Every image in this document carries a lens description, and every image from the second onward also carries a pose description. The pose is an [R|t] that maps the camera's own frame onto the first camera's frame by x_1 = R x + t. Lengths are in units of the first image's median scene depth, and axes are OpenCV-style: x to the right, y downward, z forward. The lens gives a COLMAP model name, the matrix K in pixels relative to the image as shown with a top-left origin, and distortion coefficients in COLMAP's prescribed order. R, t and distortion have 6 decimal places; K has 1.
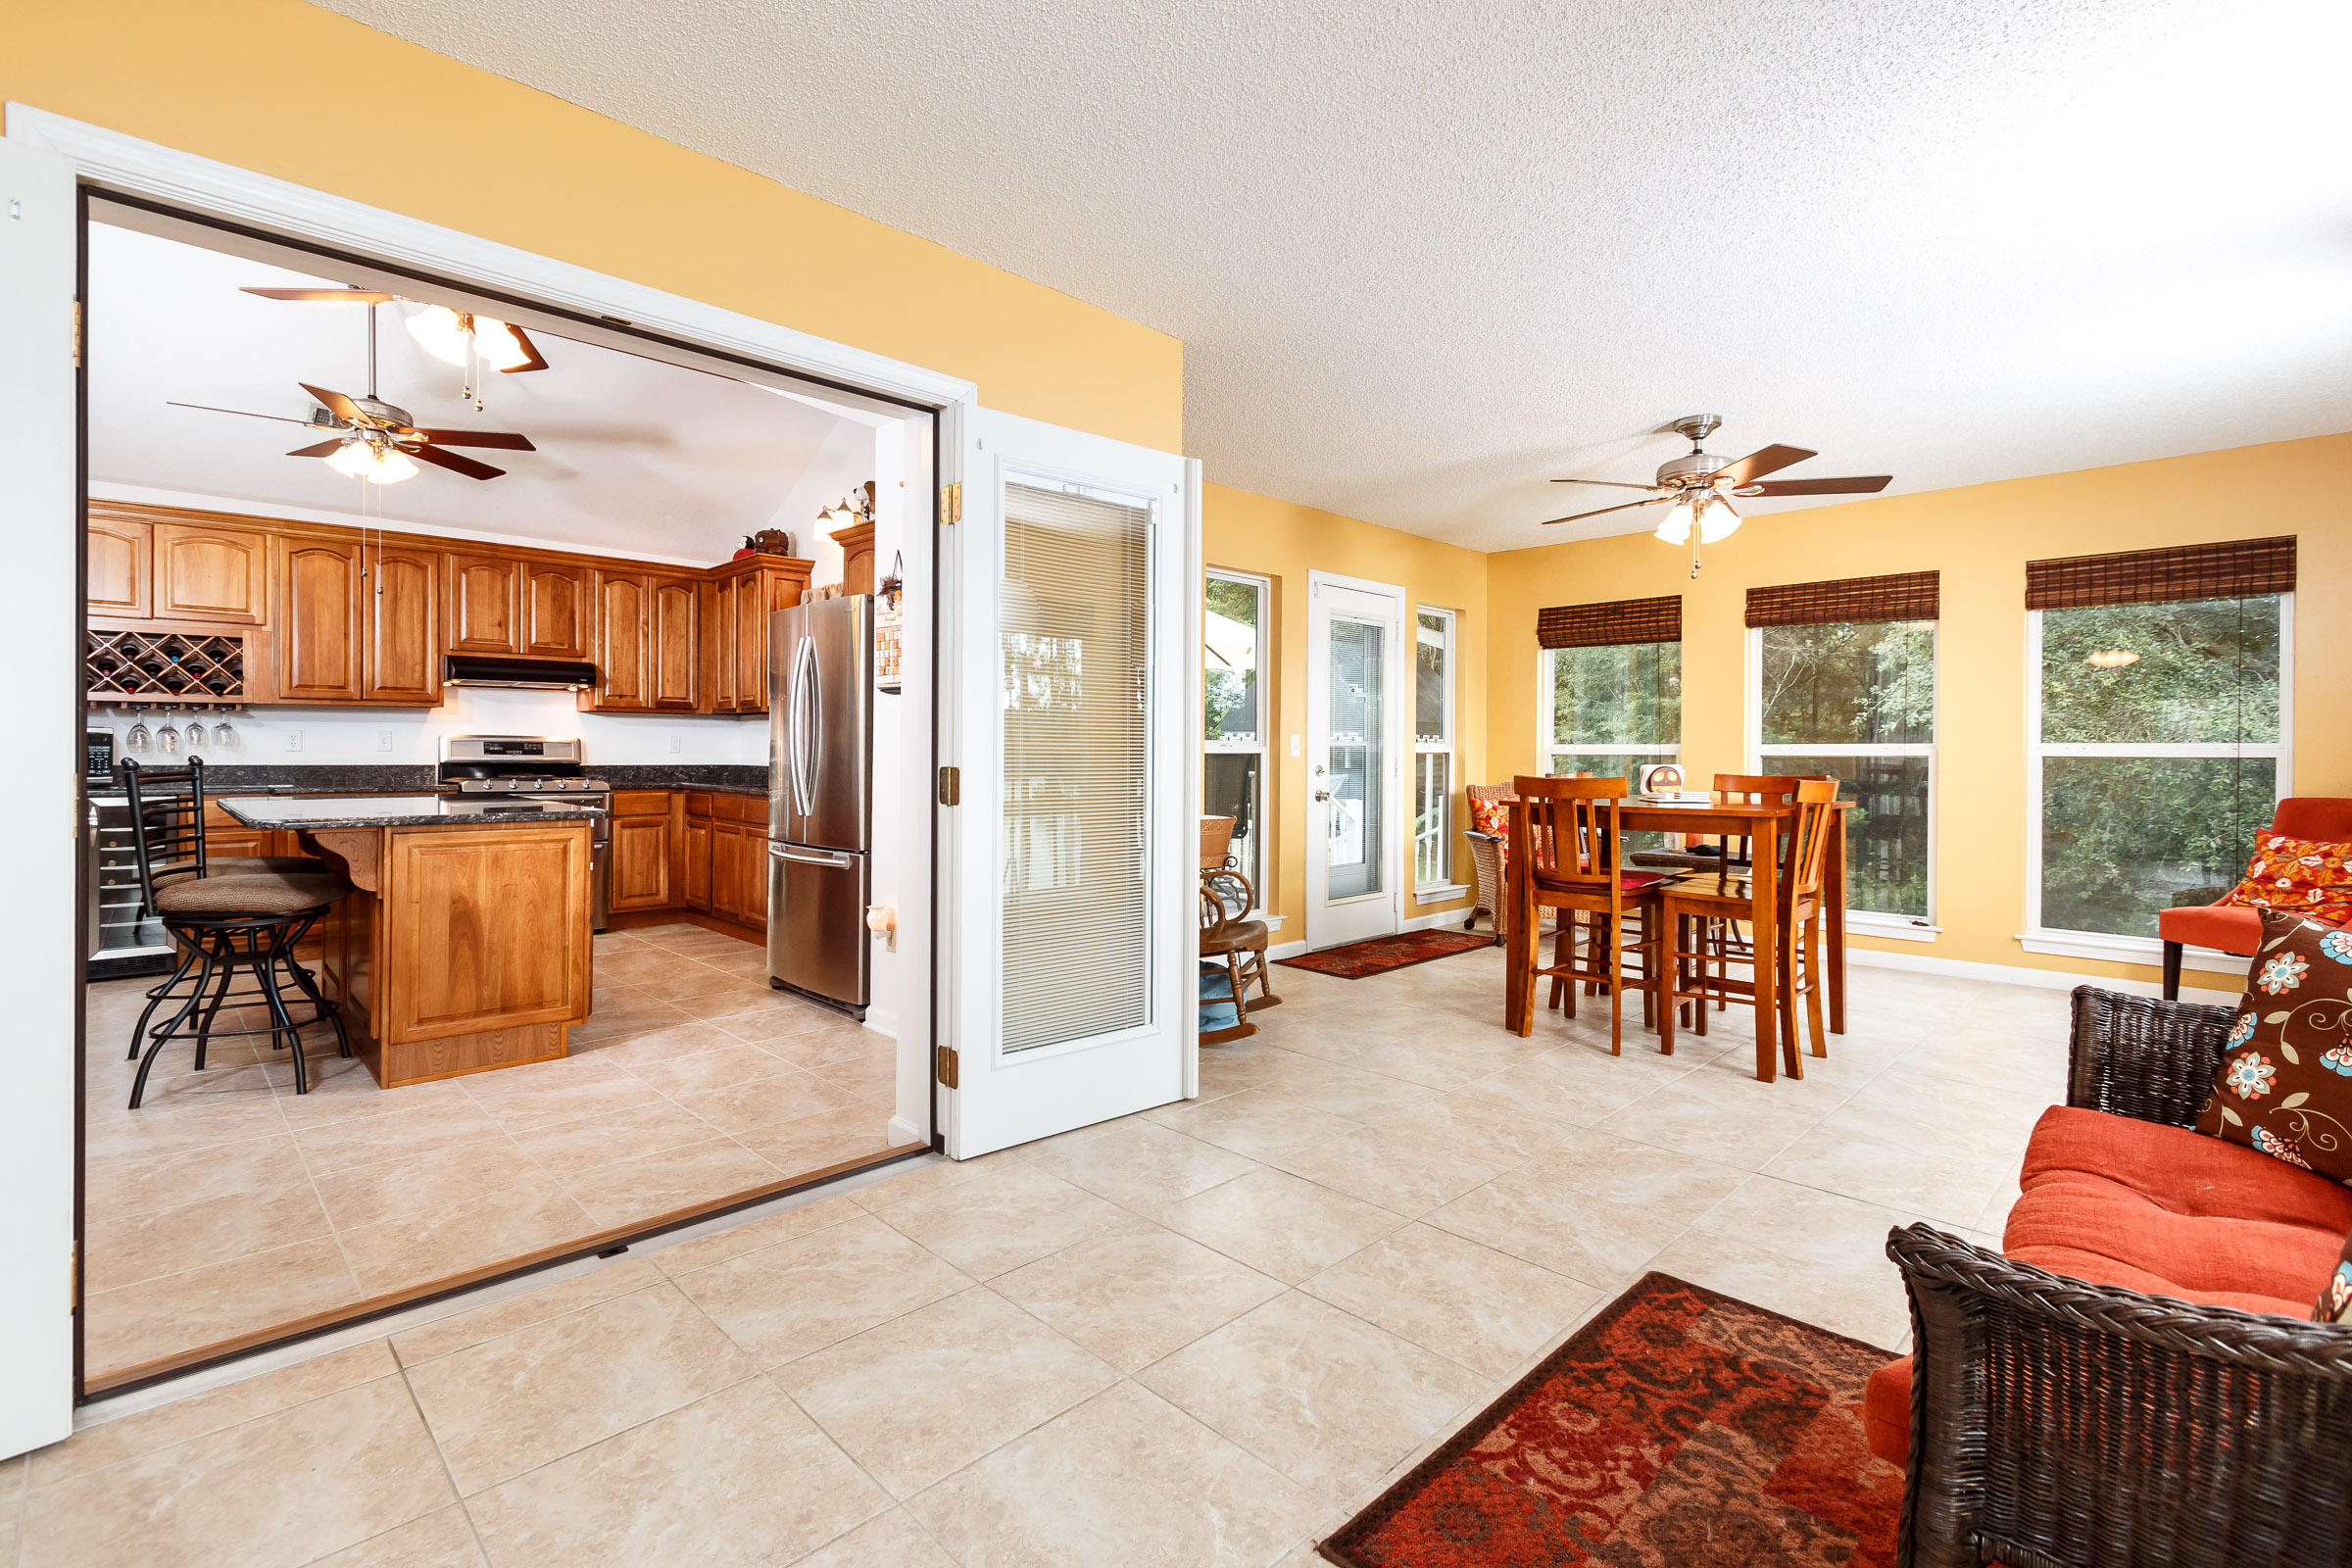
lens RADIAL K [[1092.3, 0, 1171.4], [0, 1092.3, 759.2], [0, 0, 1]] dist [0.008563, -0.004925]
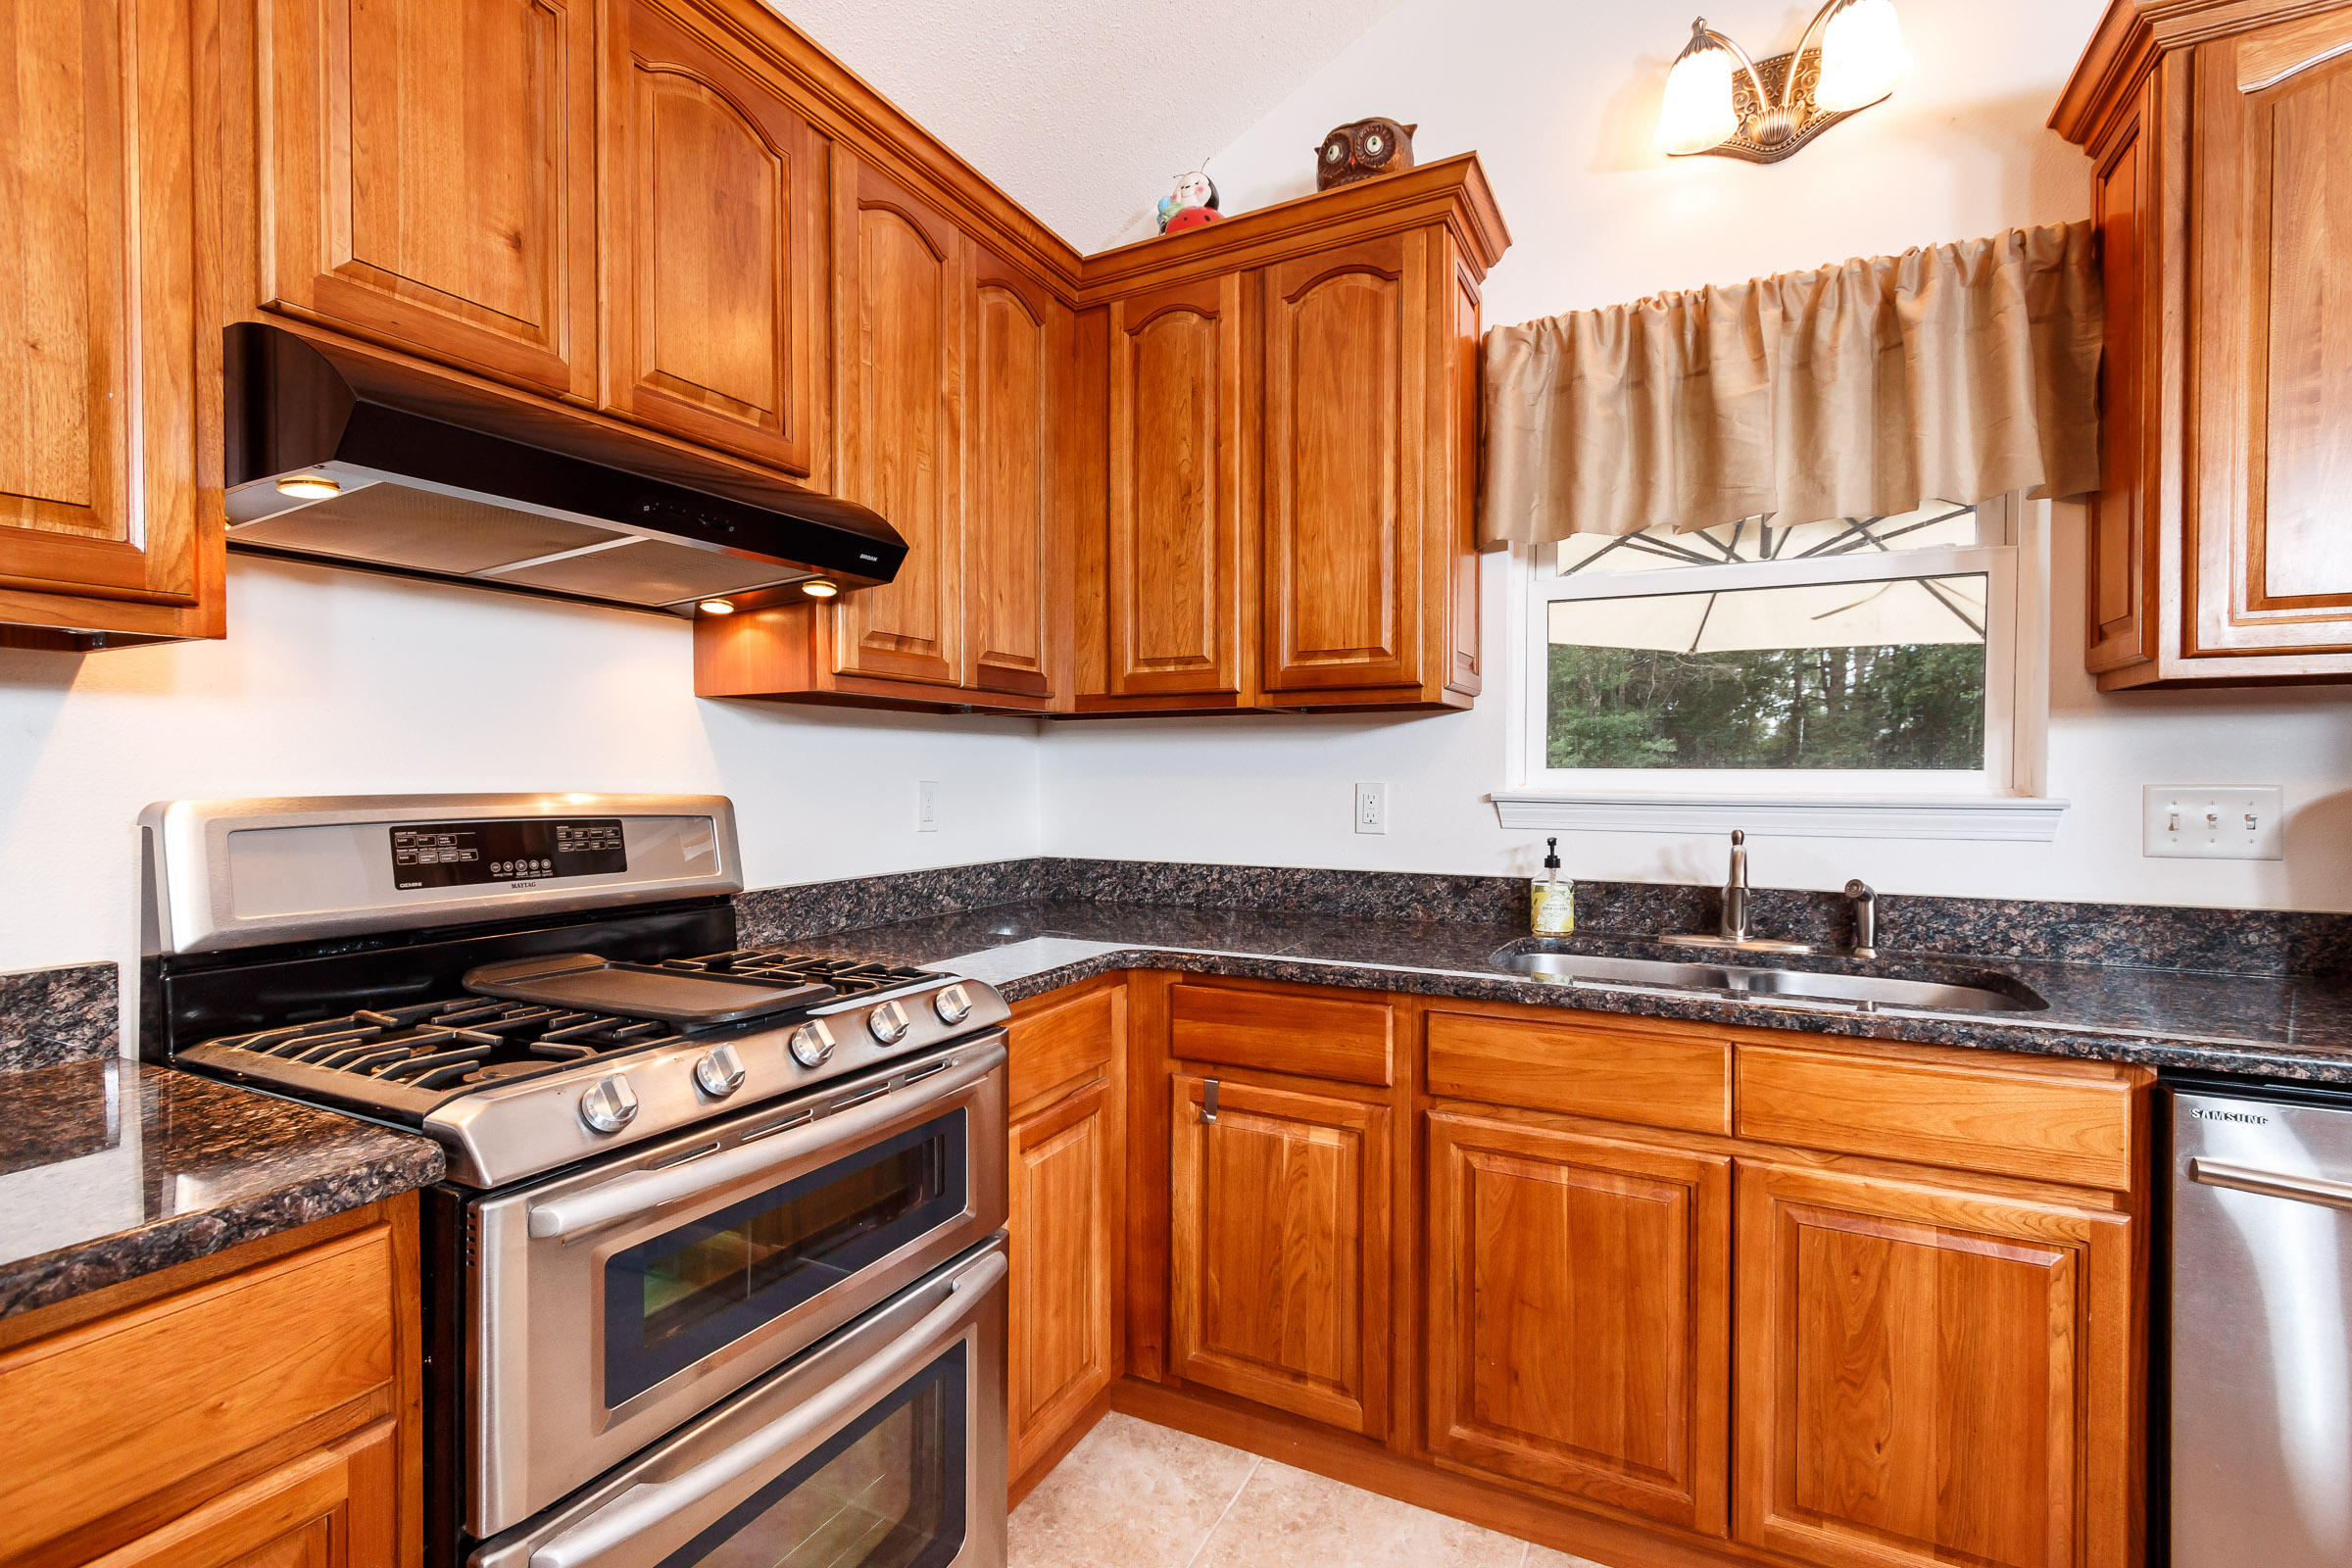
lens RADIAL K [[1092.3, 0, 1120.9], [0, 1092.3, 797.2], [0, 0, 1]] dist [0.008563, -0.004925]
pose [[0.954705, -0.003849, 0.297528, -0.625422], [-0.003163, 0.999729, 0.023082, -0.030640], [-0.297536, -0.022977, 0.954434, 0.852663]]
